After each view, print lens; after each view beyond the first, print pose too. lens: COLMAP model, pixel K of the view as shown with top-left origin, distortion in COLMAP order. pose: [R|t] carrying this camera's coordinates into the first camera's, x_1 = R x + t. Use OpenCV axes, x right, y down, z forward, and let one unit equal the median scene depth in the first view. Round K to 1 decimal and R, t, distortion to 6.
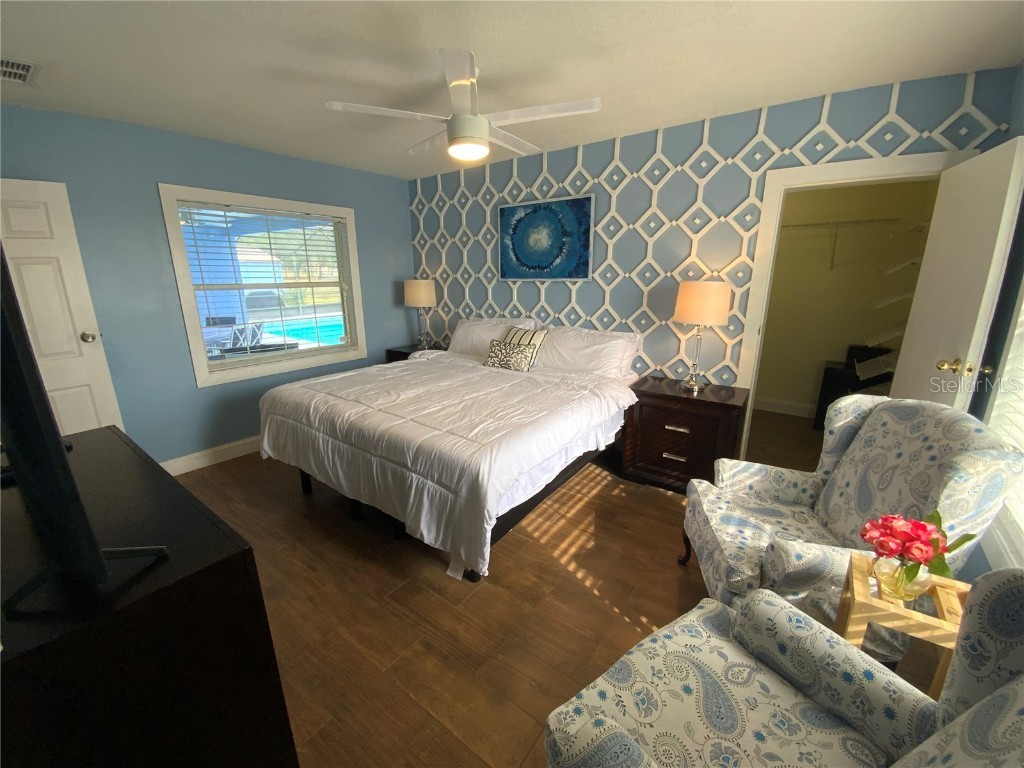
lens RADIAL K [[421.7, 0, 517.7], [0, 421.7, 385.1], [0, 0, 1]] dist [-0.010143, -0.003503]
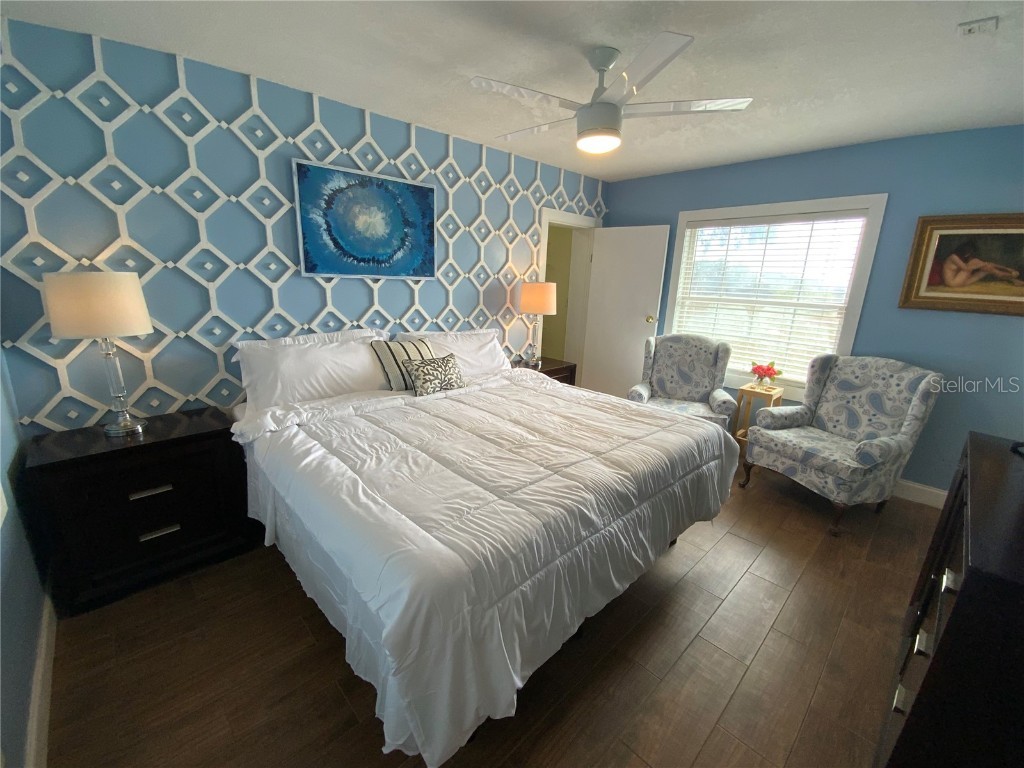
lens RADIAL K [[421.7, 0, 512.7], [0, 421.7, 388.3], [0, 0, 1]] dist [-0.010143, -0.003503]
pose [[0.172866, -0.244561, 0.954100, -0.731099], [0.203018, 0.956730, 0.208452, -0.173399], [-0.963795, 0.157665, 0.215036, 0.656704]]
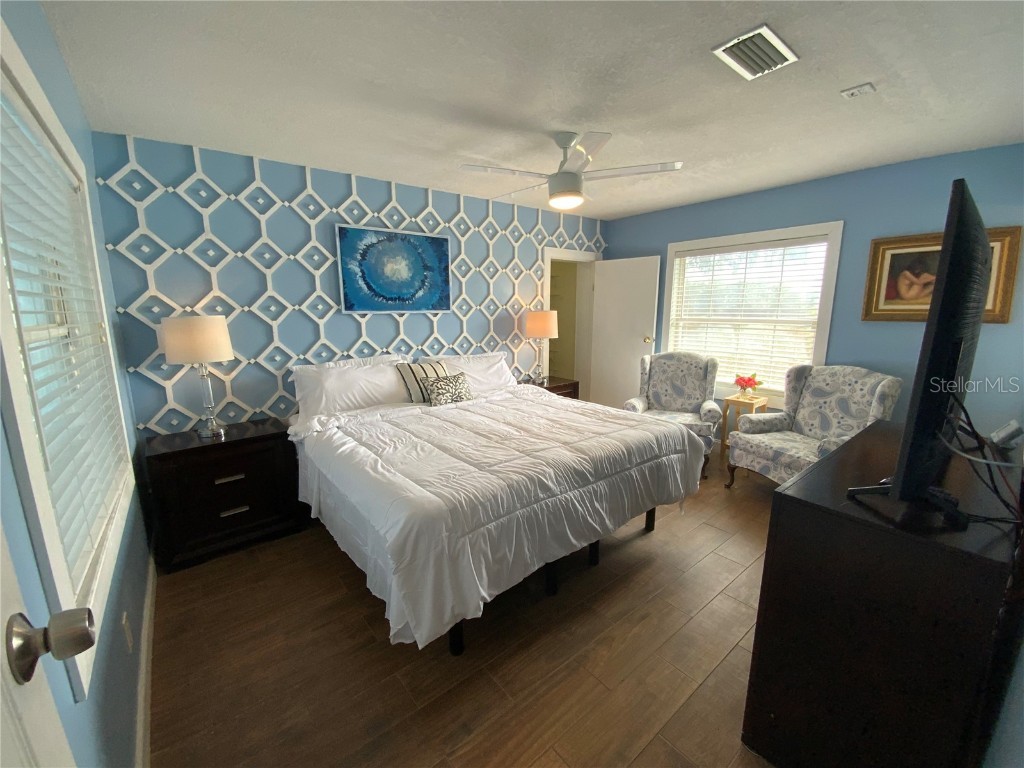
lens RADIAL K [[421.7, 0, 513.1], [0, 421.7, 388.5], [0, 0, 1]] dist [-0.010143, -0.003503]
pose [[0.250622, -0.184272, 0.950385, -0.861947], [0.237604, 0.963397, 0.124138, -0.149581], [-0.938474, 0.194704, 0.285233, 0.554582]]
